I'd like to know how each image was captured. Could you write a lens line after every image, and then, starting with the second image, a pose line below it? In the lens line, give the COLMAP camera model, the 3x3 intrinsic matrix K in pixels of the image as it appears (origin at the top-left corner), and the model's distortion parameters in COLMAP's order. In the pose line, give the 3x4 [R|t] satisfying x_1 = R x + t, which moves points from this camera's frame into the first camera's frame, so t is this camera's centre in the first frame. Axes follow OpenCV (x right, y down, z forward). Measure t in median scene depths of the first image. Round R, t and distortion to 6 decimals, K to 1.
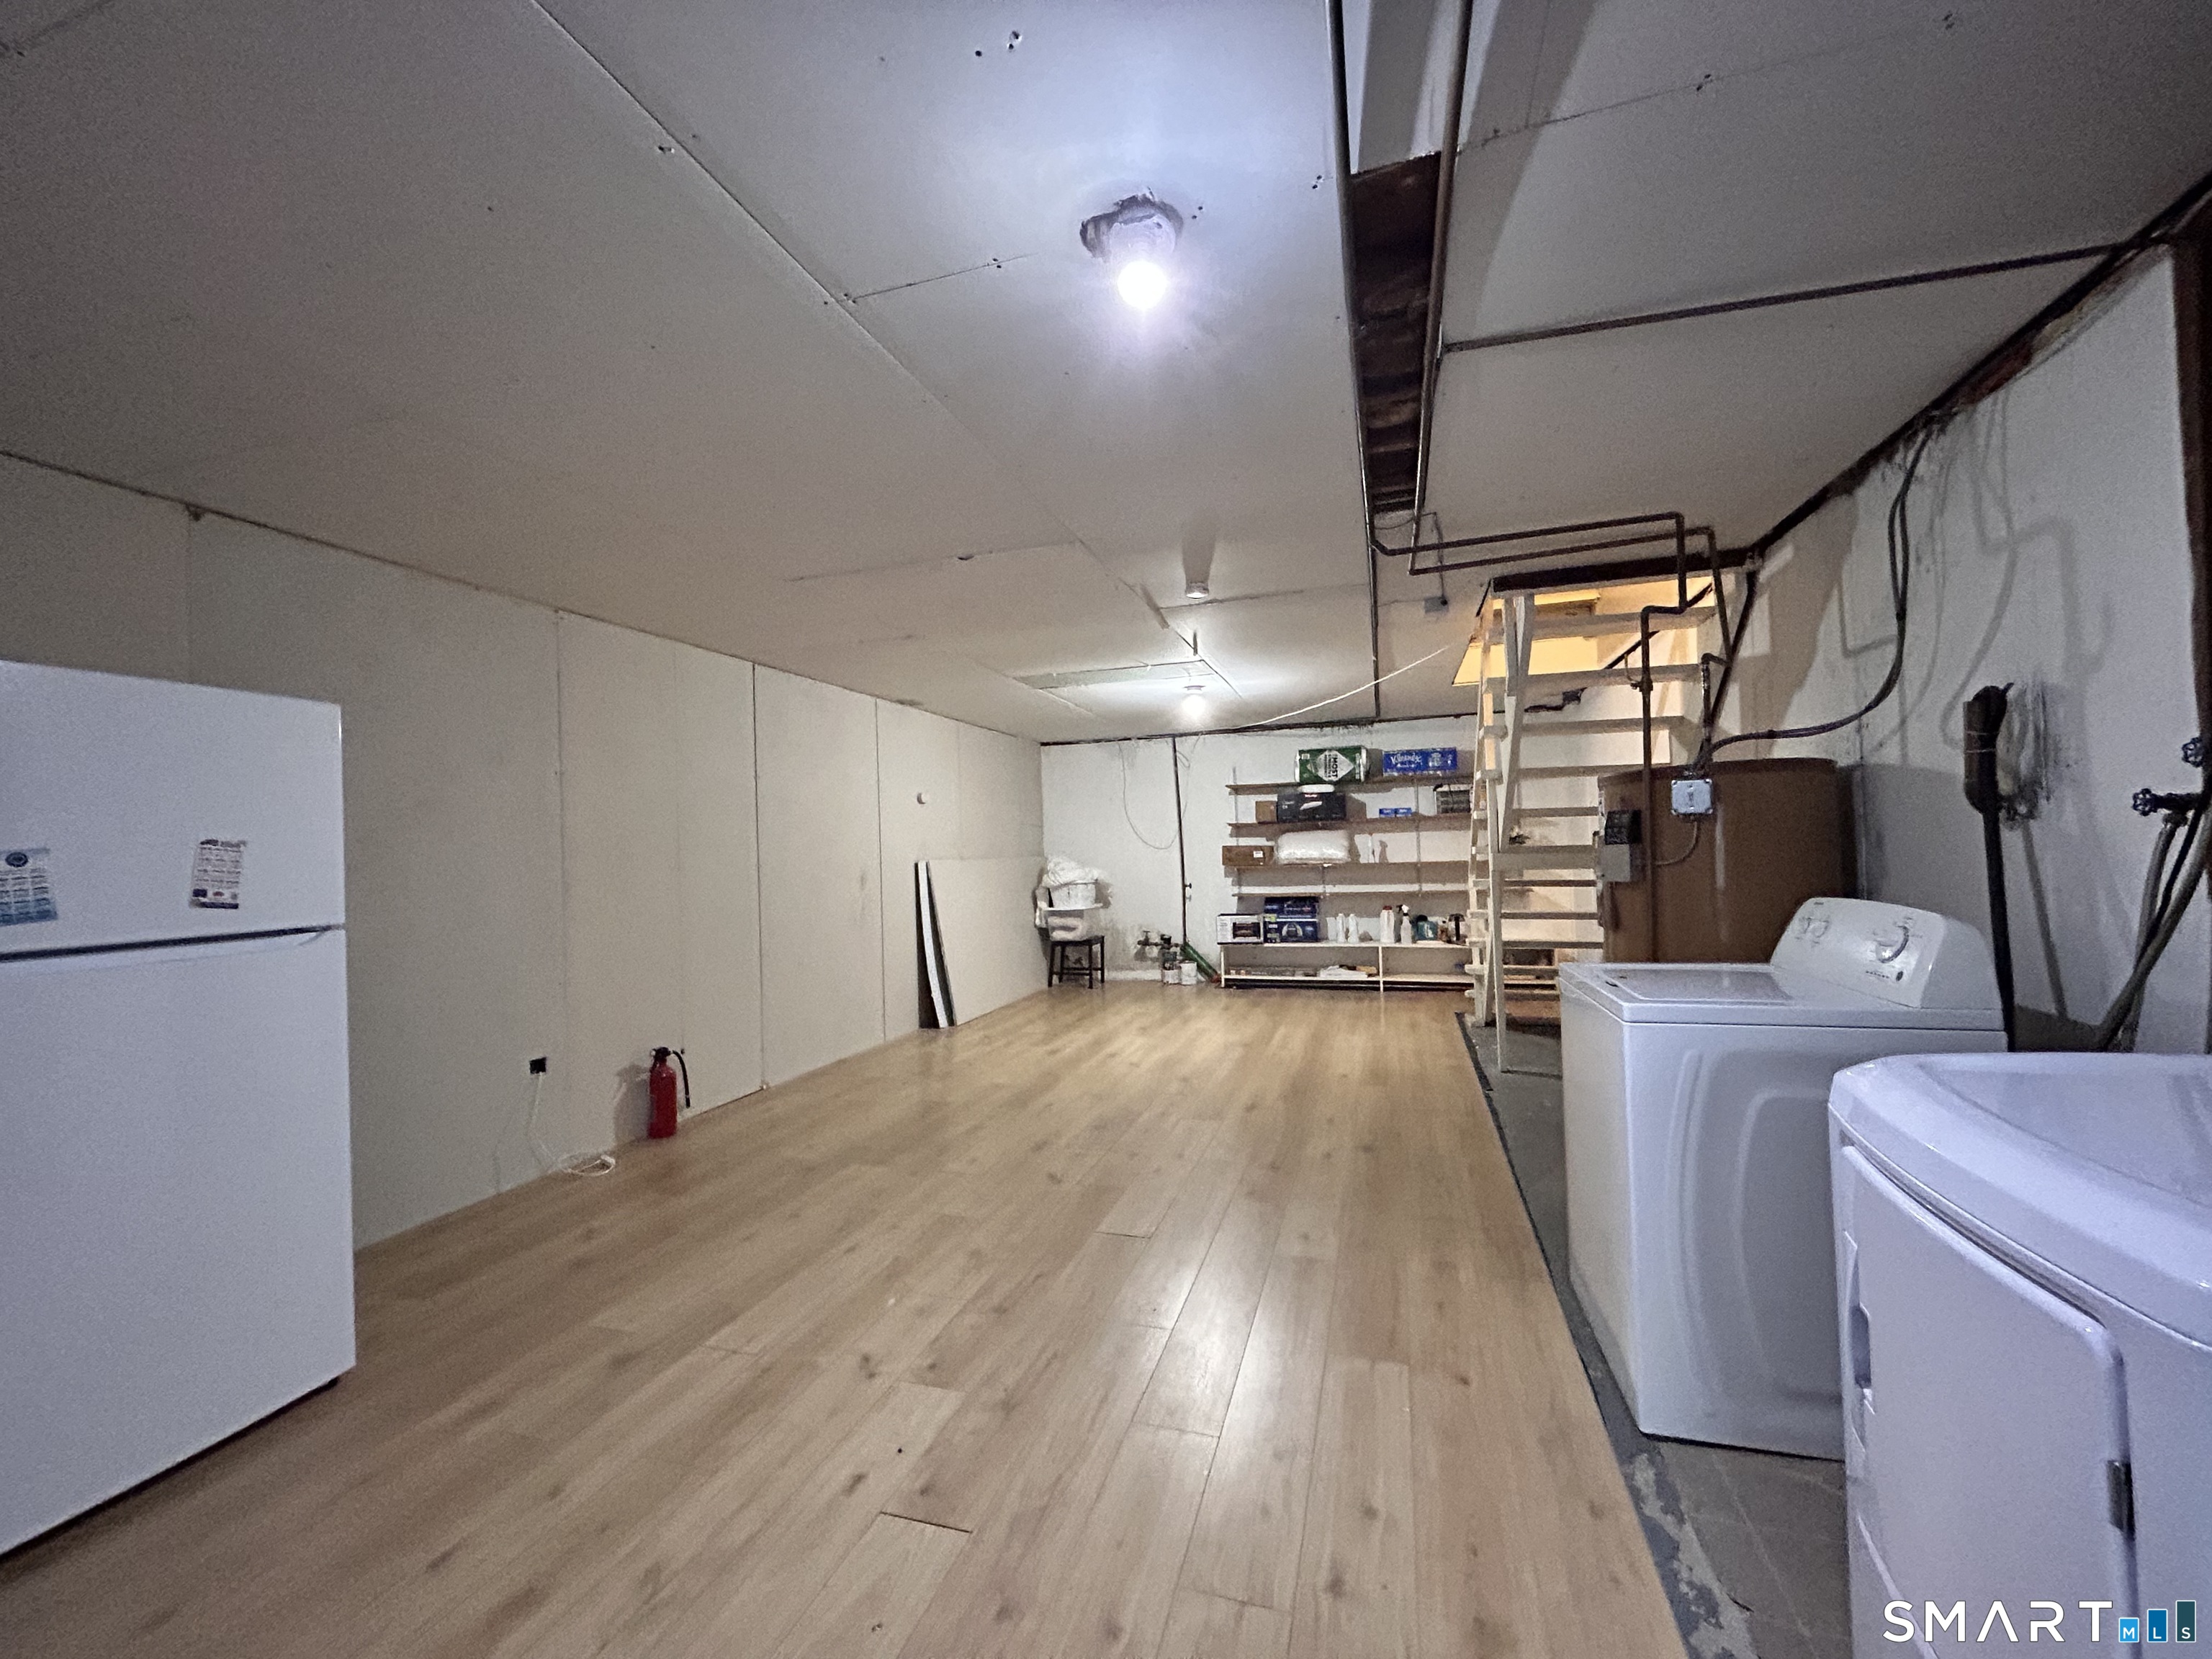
lens RADIAL K [[916.5, 0, 1089.9], [0, 916.5, 826.6], [0, 0, 1]] dist [-0.002406, 0.001786]
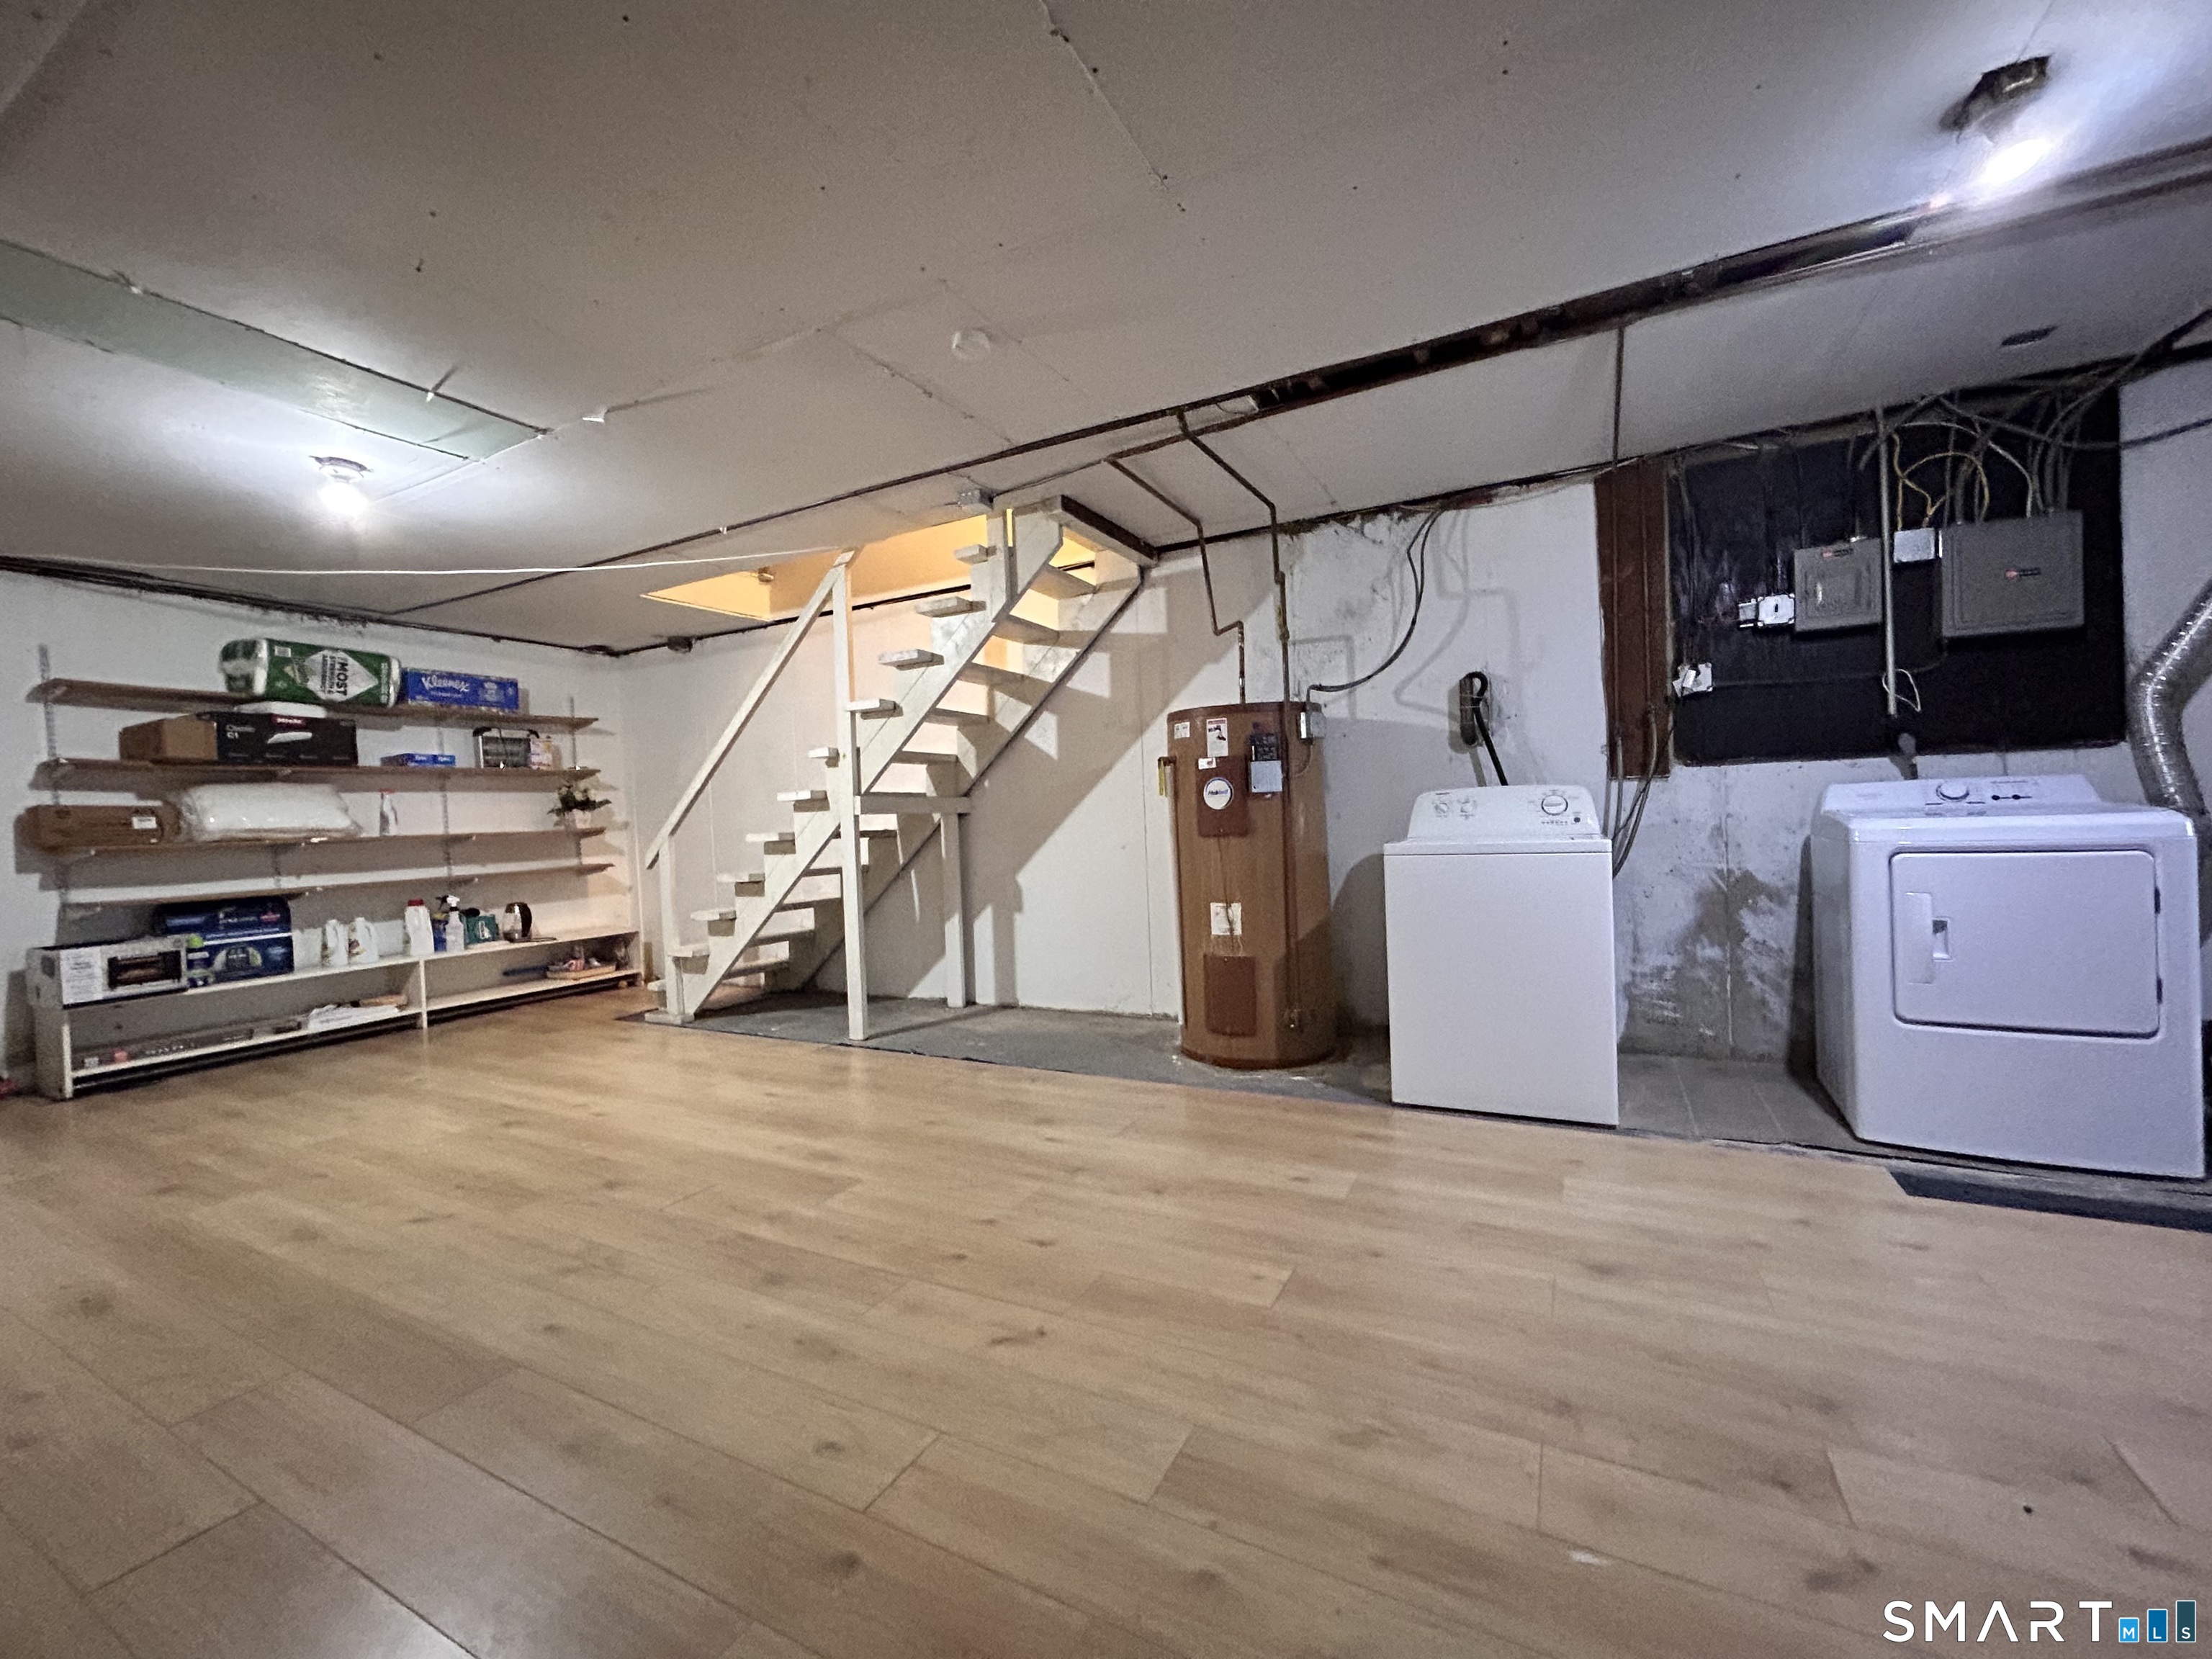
lens RADIAL K [[916.5, 0, 1101.3], [0, 916.5, 825.2], [0, 0, 1]] dist [-0.002406, 0.001786]
pose [[0.160081, 0.011495, 0.987037, -0.253787], [0.009987, 0.999862, -0.013264, 0.046002], [-0.987053, 0.011981, 0.159944, 0.400956]]
